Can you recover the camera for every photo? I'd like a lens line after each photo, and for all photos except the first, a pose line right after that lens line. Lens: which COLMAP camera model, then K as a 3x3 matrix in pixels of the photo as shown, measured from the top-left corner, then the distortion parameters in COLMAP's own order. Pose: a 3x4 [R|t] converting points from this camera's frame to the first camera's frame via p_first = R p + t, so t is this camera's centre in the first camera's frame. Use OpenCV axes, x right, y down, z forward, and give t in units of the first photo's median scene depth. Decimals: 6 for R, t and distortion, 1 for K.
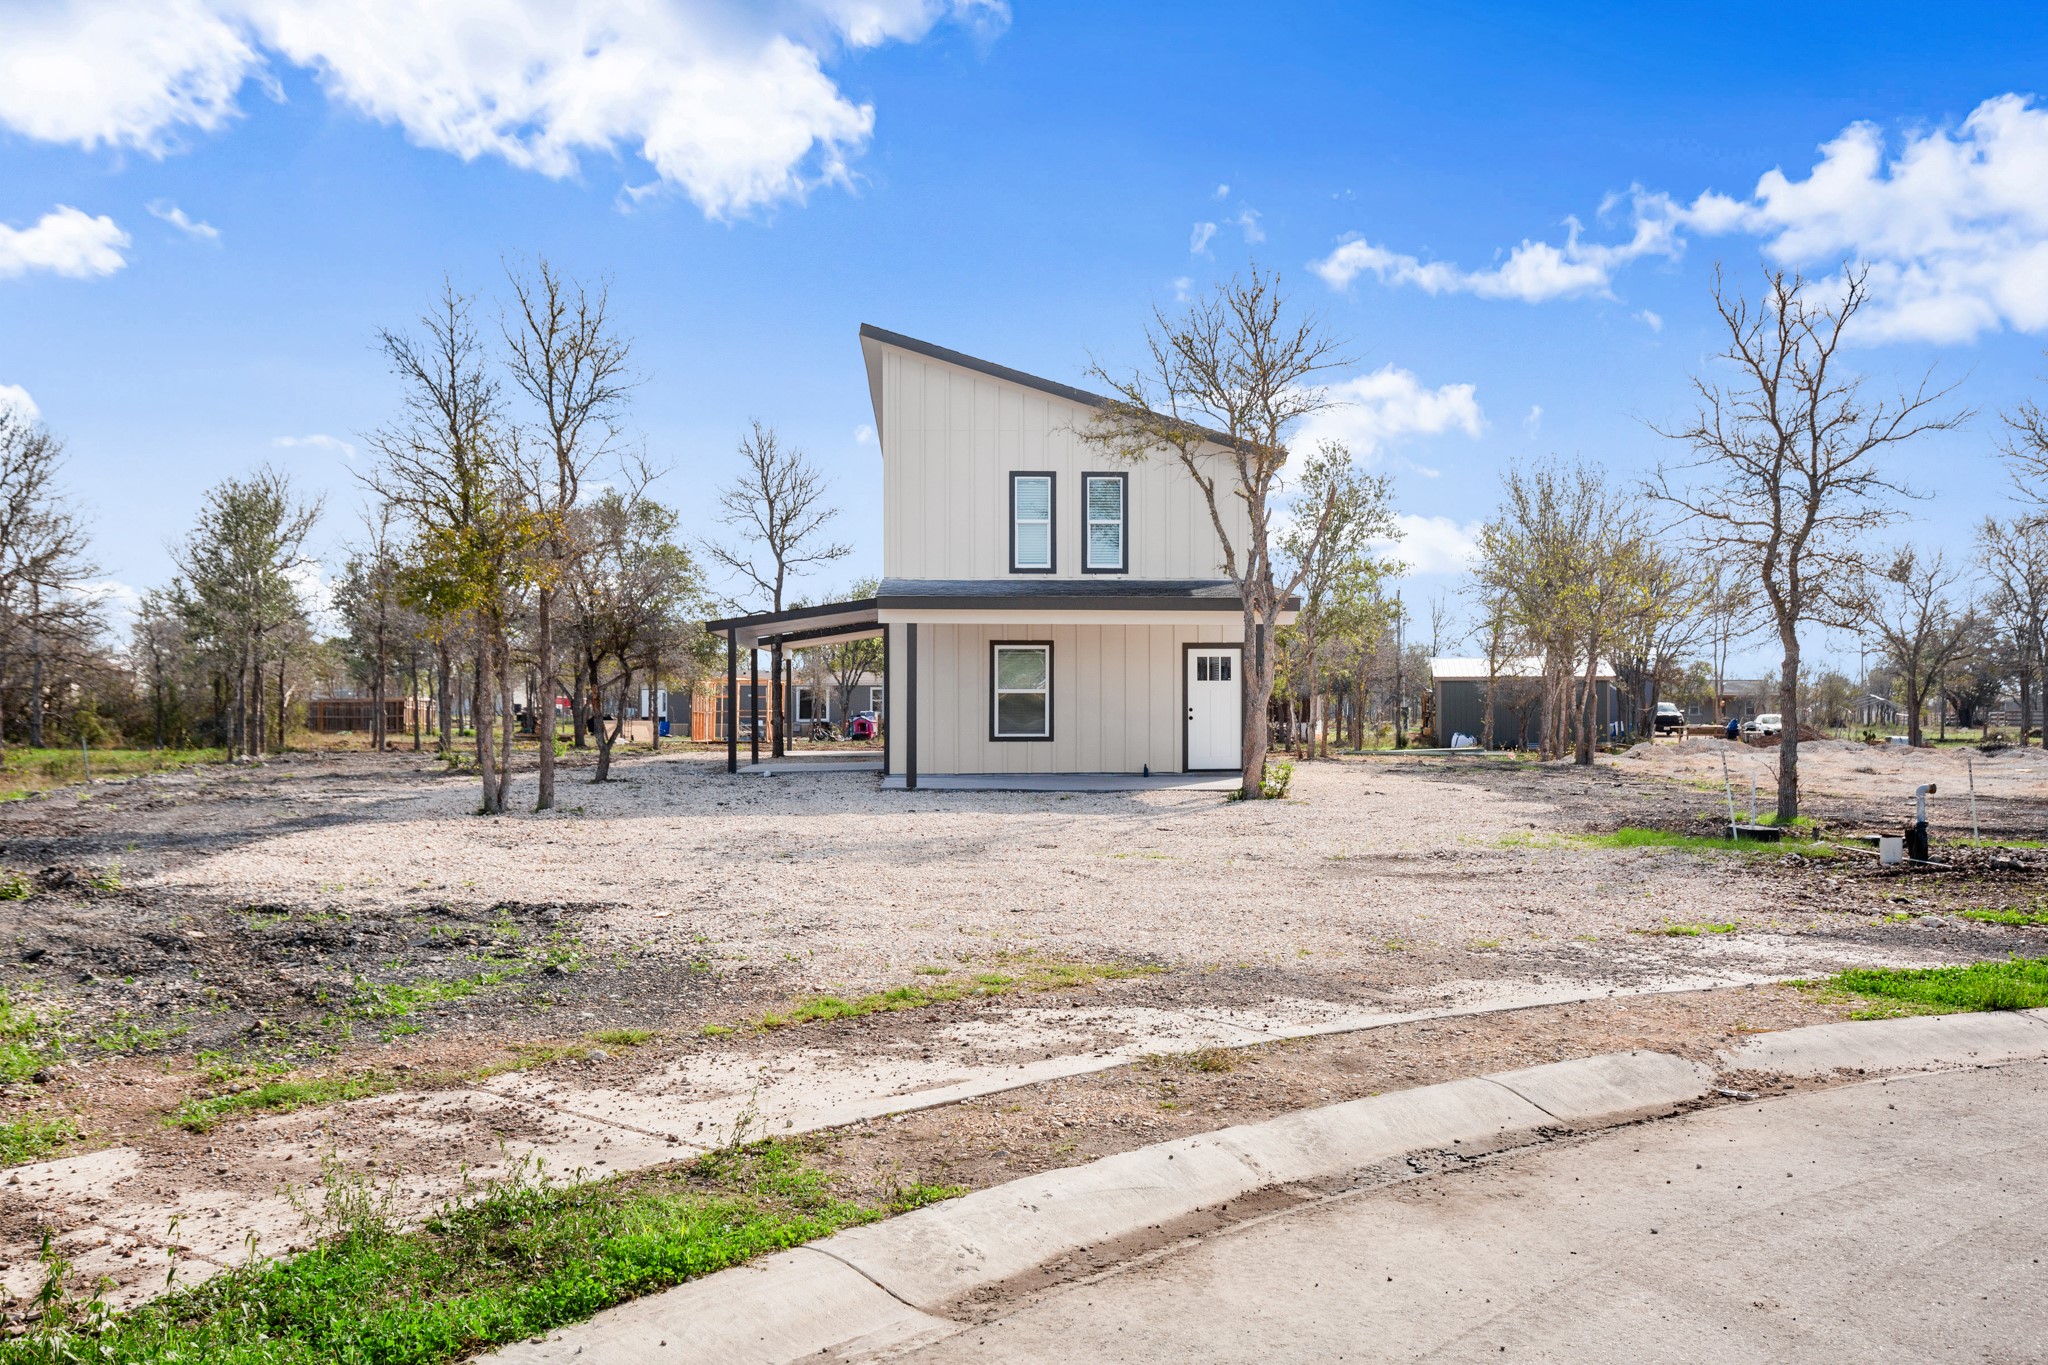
lens RADIAL K [[1945.1, 0, 1024.4], [0, 1945.1, 681.9], [0, 0, 1]] dist [-0.002364, 0.000000]
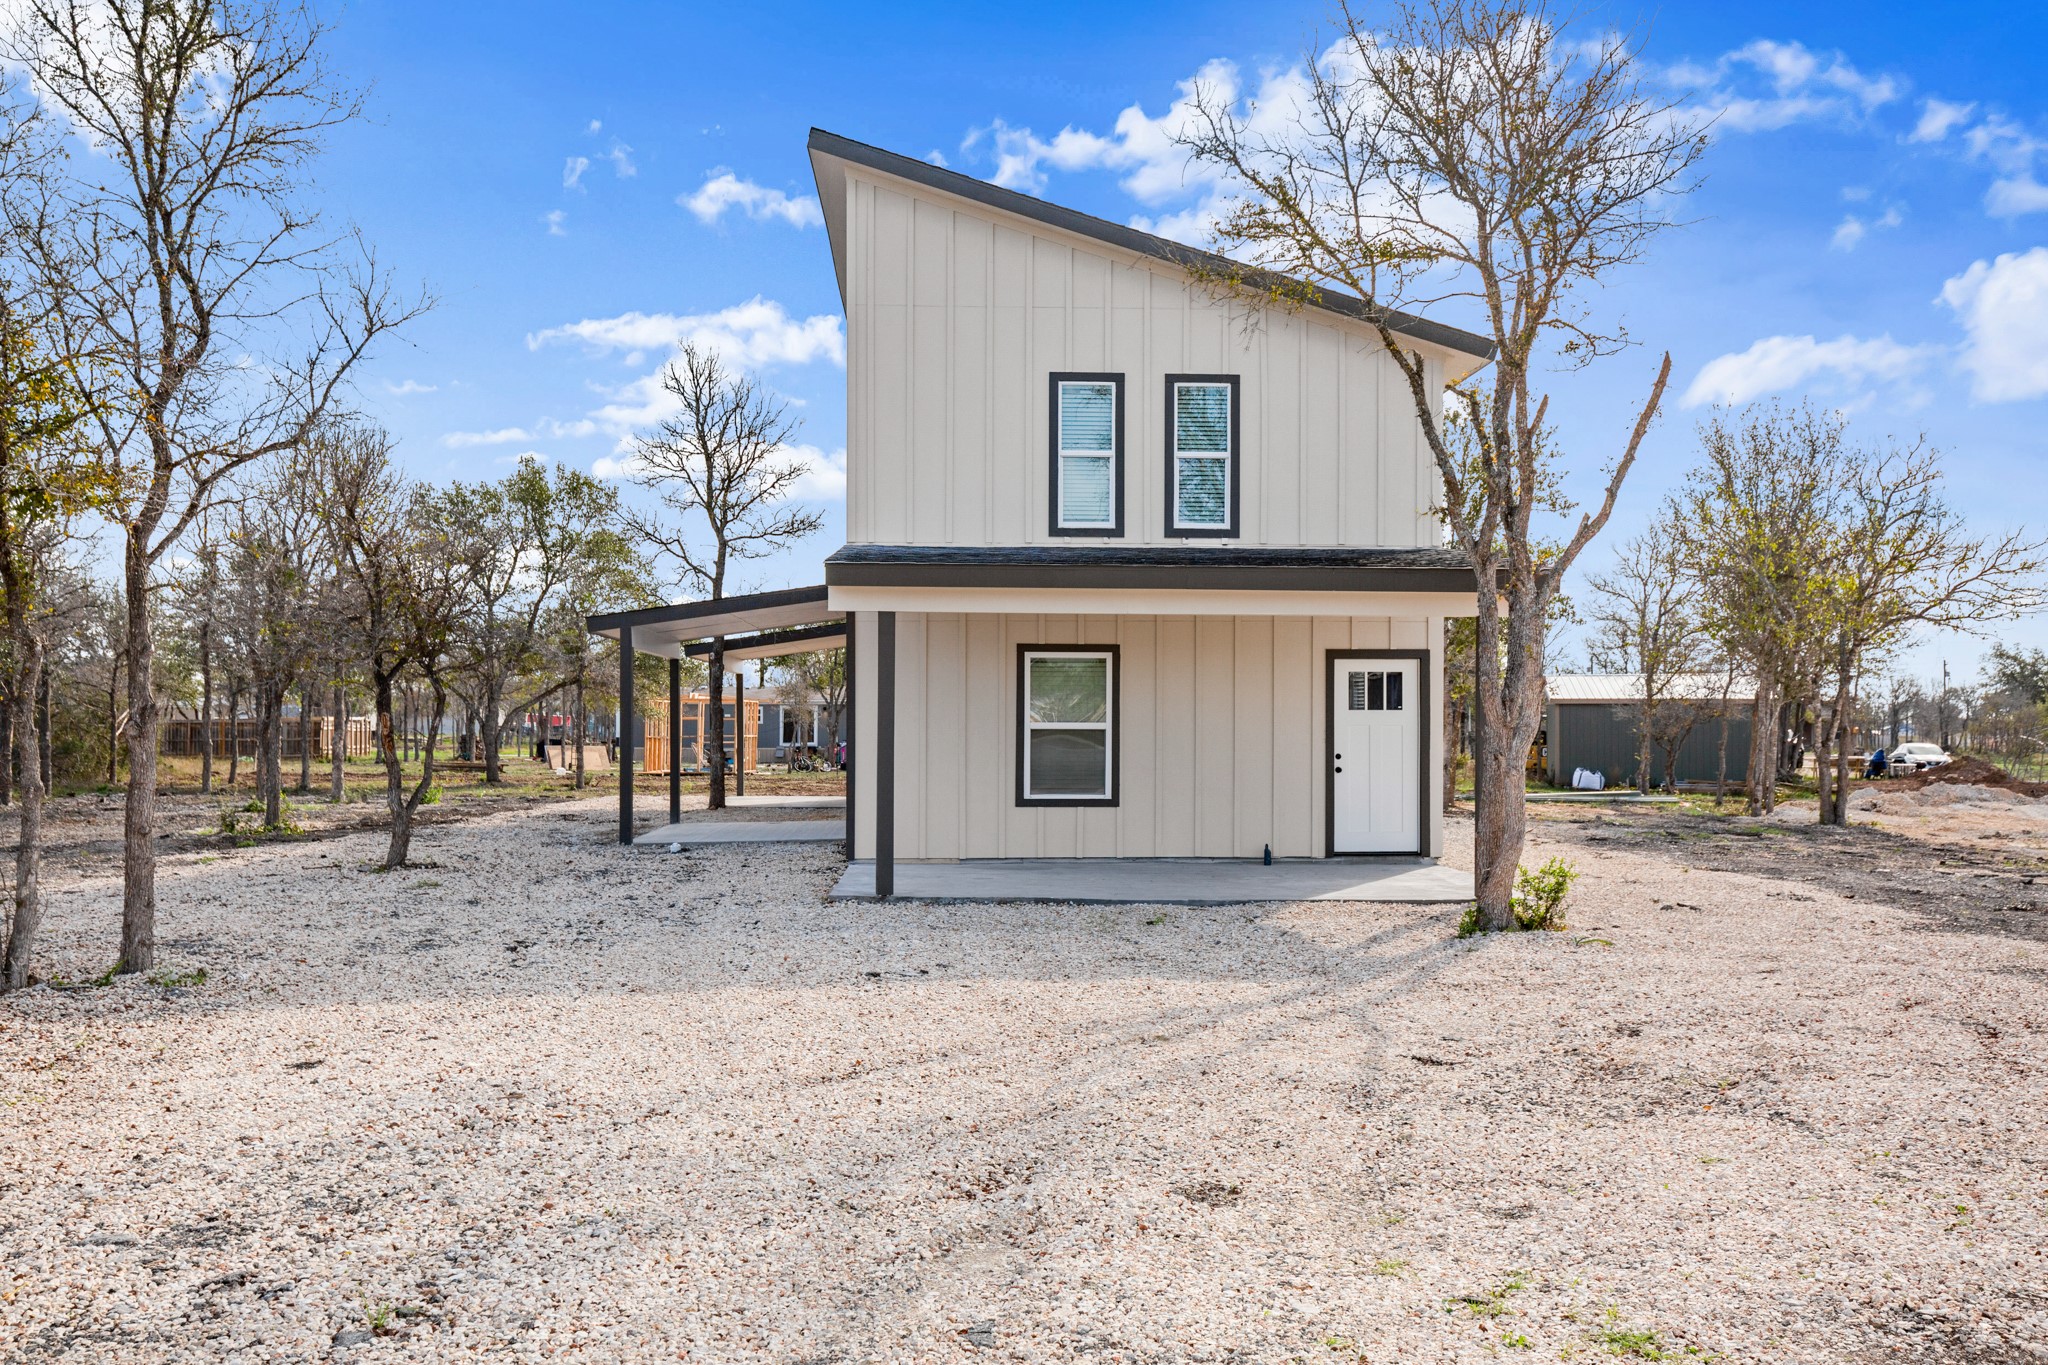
lens RADIAL K [[2068.4, 0, 1023.5], [0, 2068.4, 689.2], [0, 0, 1]] dist [0.005257, 0.000000]
pose [[0.999974, 0.004286, -0.005794, -0.011765], [-0.004315, 0.999978, -0.004996, -0.003574], [0.005772, 0.005021, 0.999971, 0.336510]]
